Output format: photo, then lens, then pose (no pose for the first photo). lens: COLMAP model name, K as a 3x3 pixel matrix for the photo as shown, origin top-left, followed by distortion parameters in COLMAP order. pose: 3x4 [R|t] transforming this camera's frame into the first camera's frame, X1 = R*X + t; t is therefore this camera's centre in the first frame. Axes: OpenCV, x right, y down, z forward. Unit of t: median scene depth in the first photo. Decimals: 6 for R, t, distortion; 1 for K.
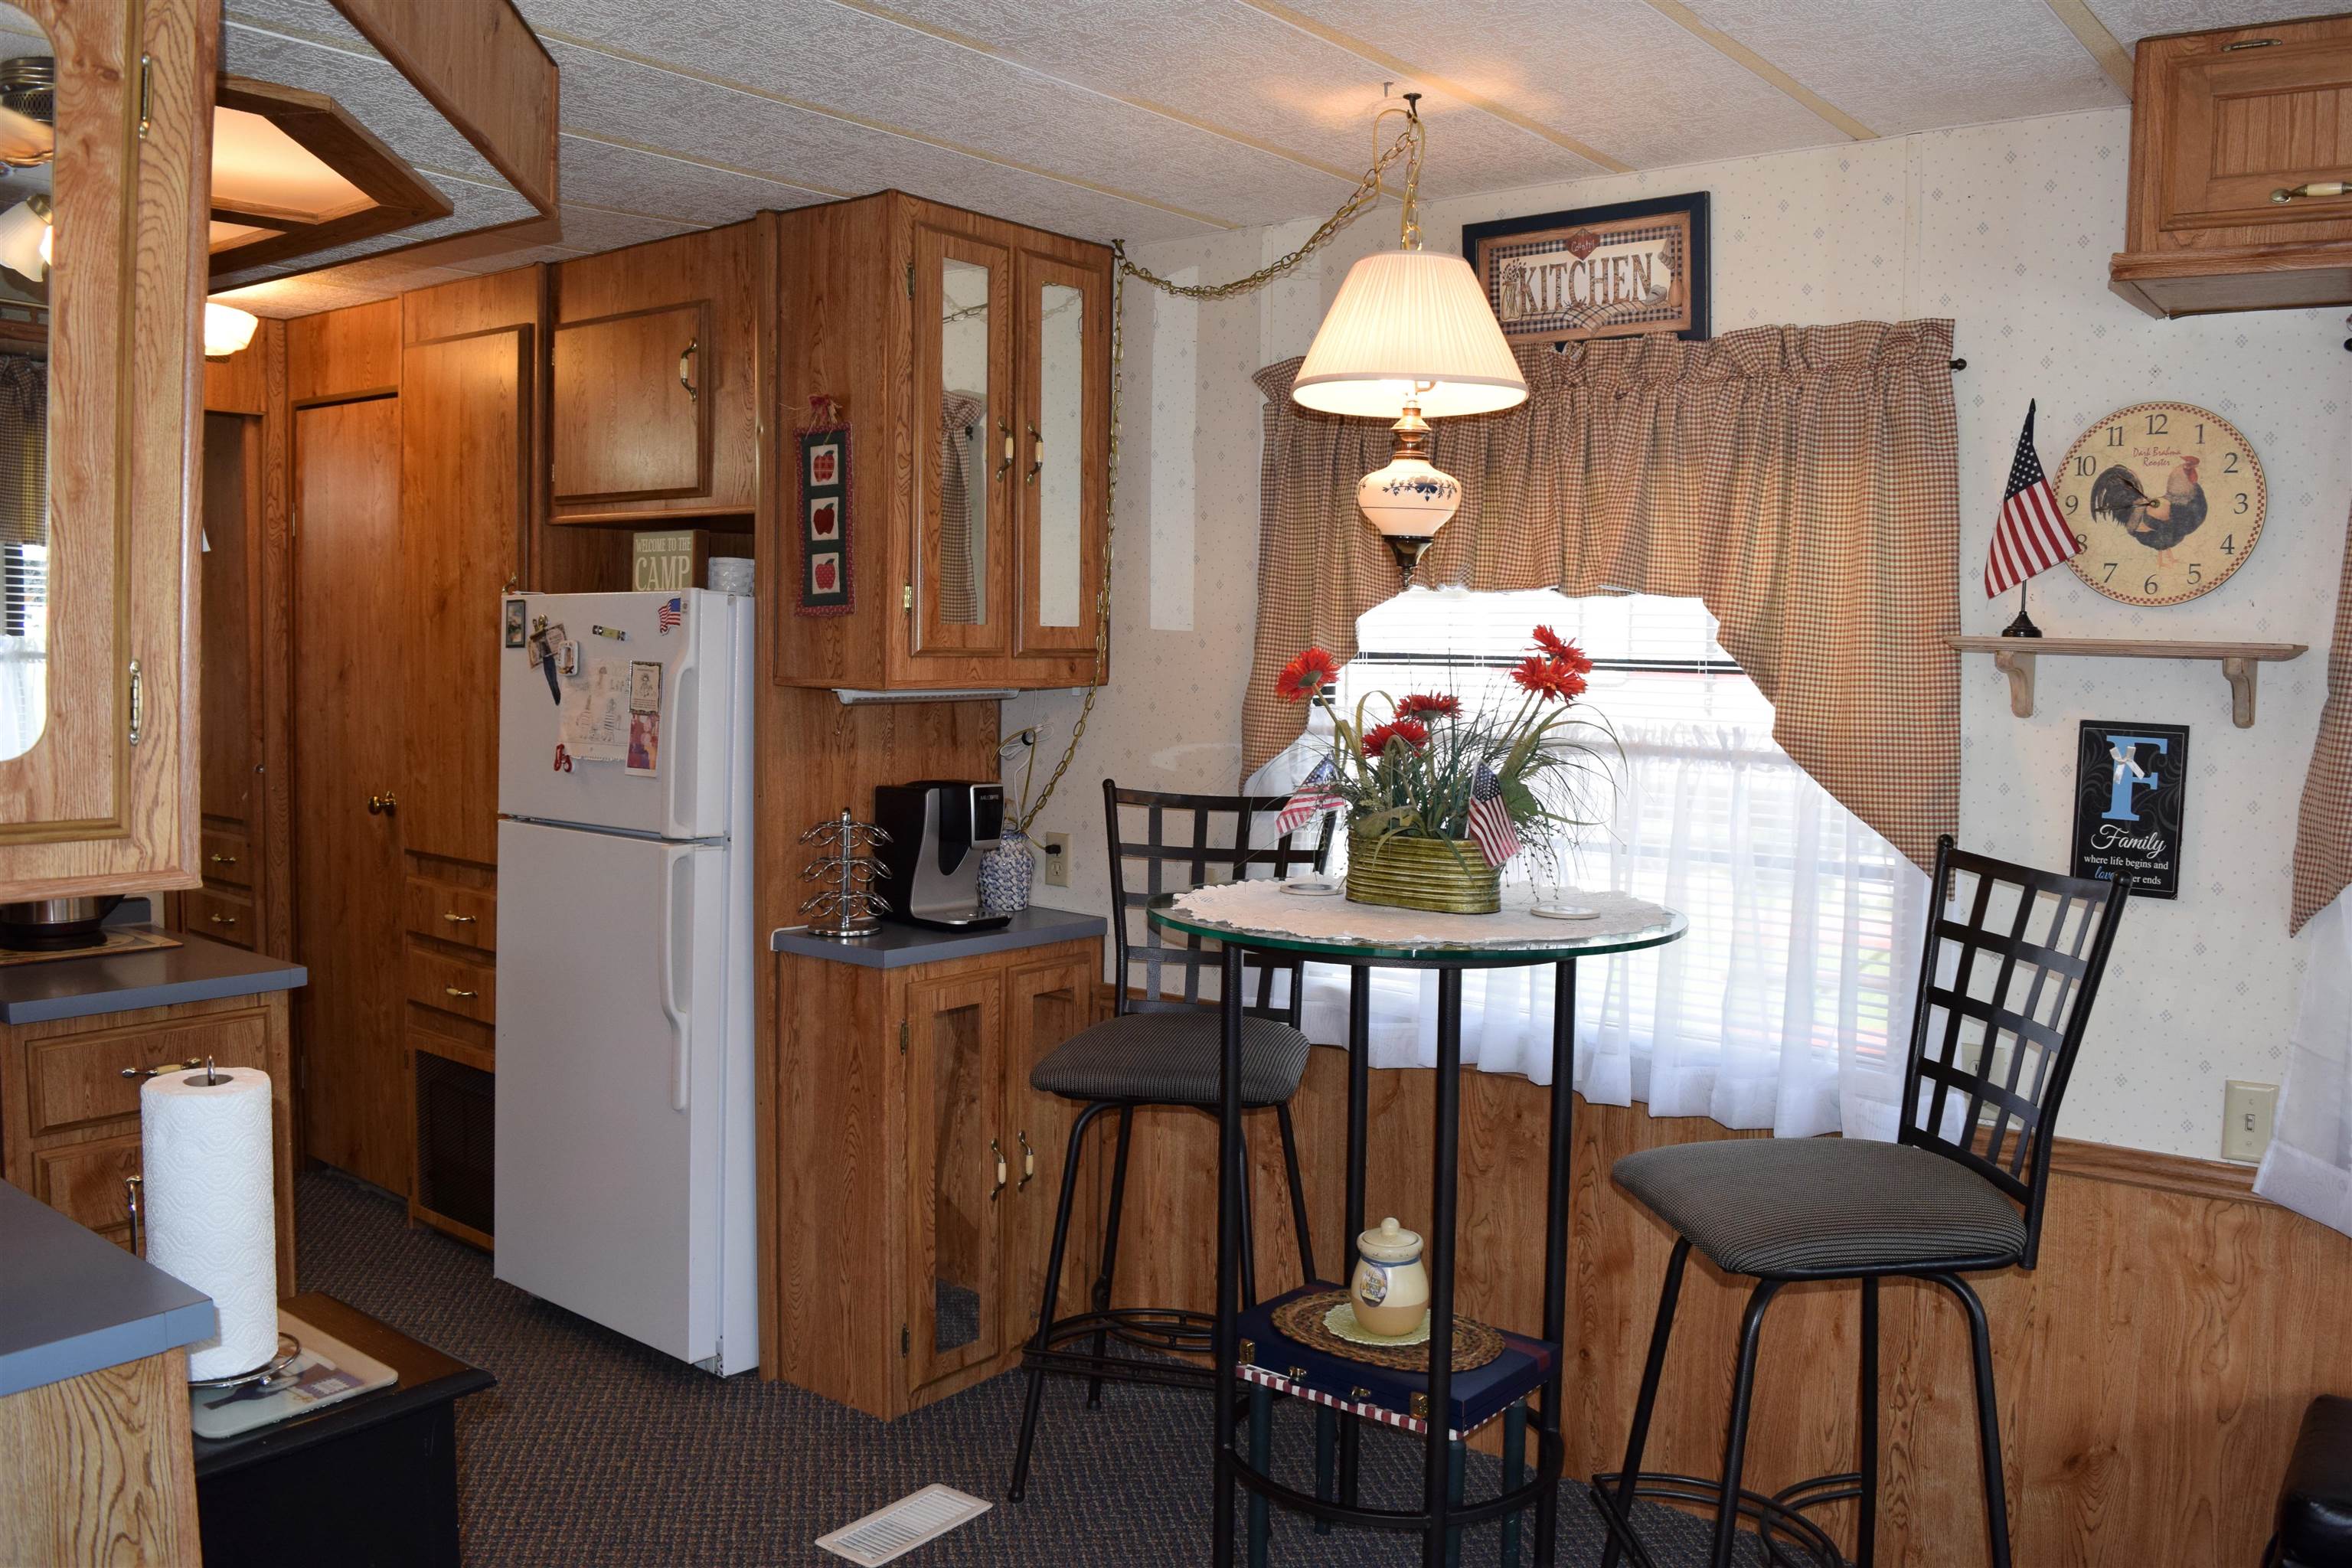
lens RADIAL K [[1849.9, 0, 1181.7], [0, 1849.9, 759.5], [0, 0, 1]] dist [-0.093396, 0.017374]
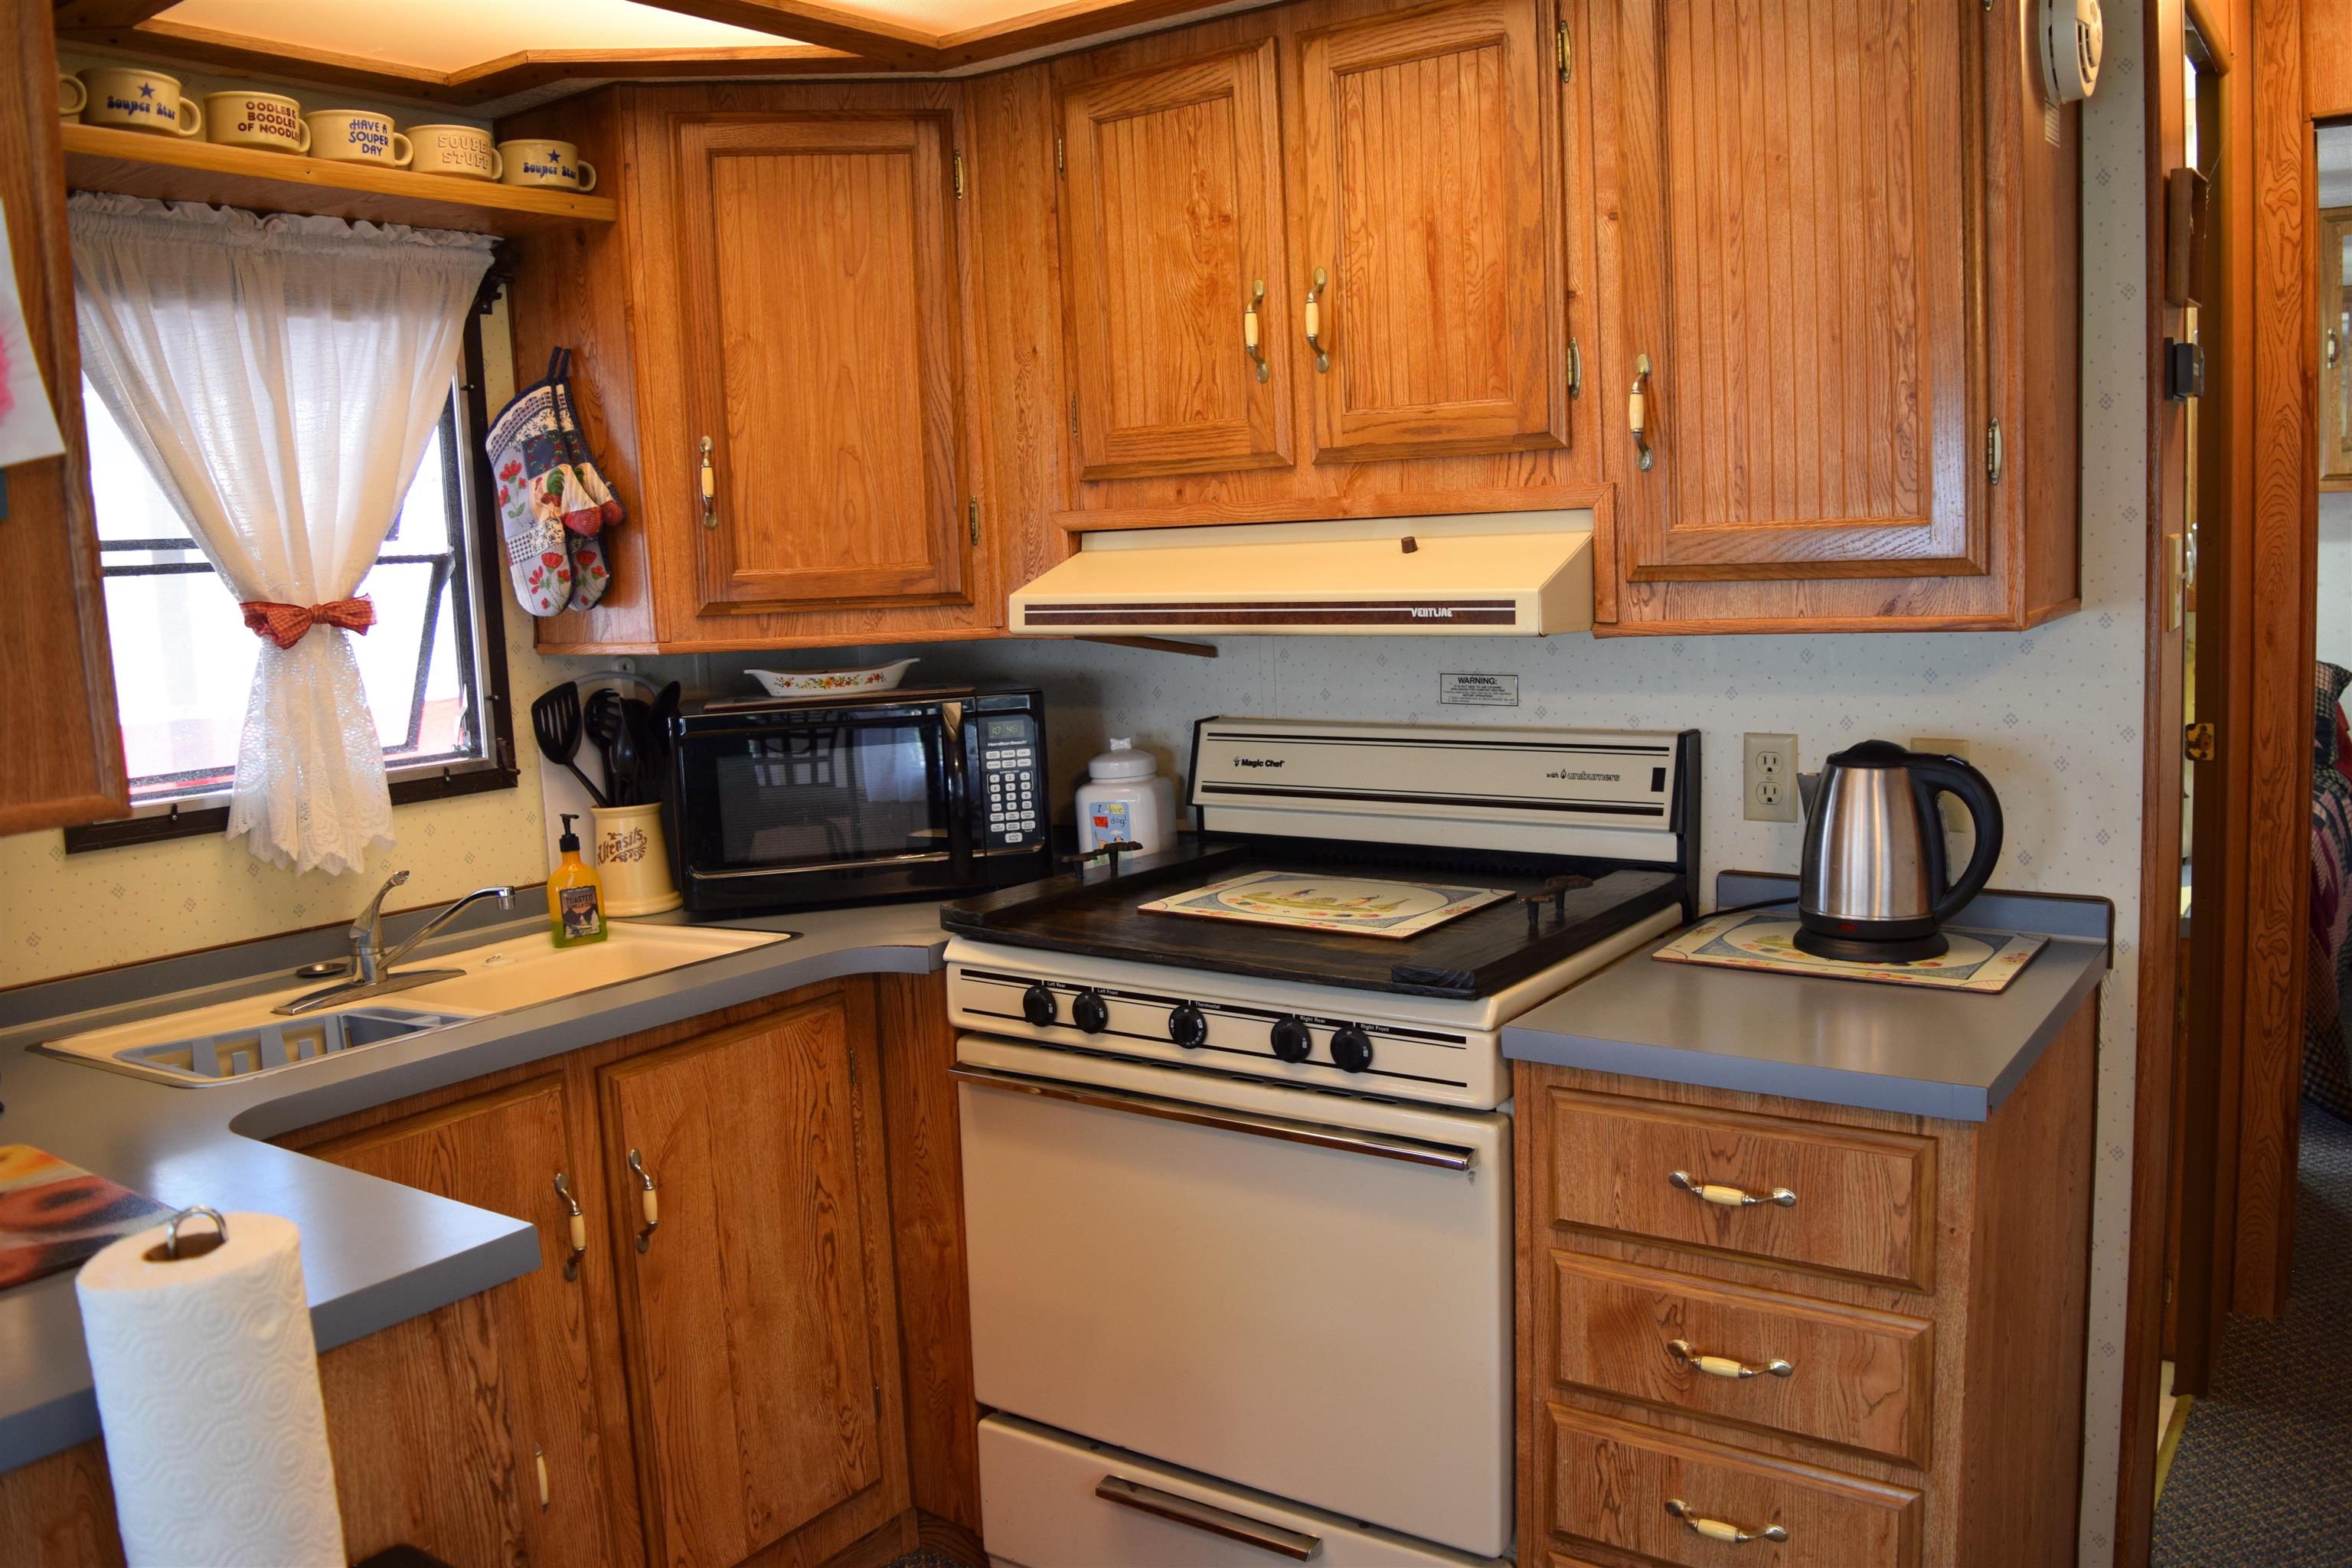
lens RADIAL K [[1844.5, 0, 1175.0], [0, 1844.5, 757.6], [0, 0, 1]] dist [-0.093466, 0.019568]
pose [[0.038737, 0.096767, -0.994553, 0.013632], [-0.025226, 0.995077, 0.095836, -0.020739], [0.998931, 0.021376, 0.040988, 0.634900]]
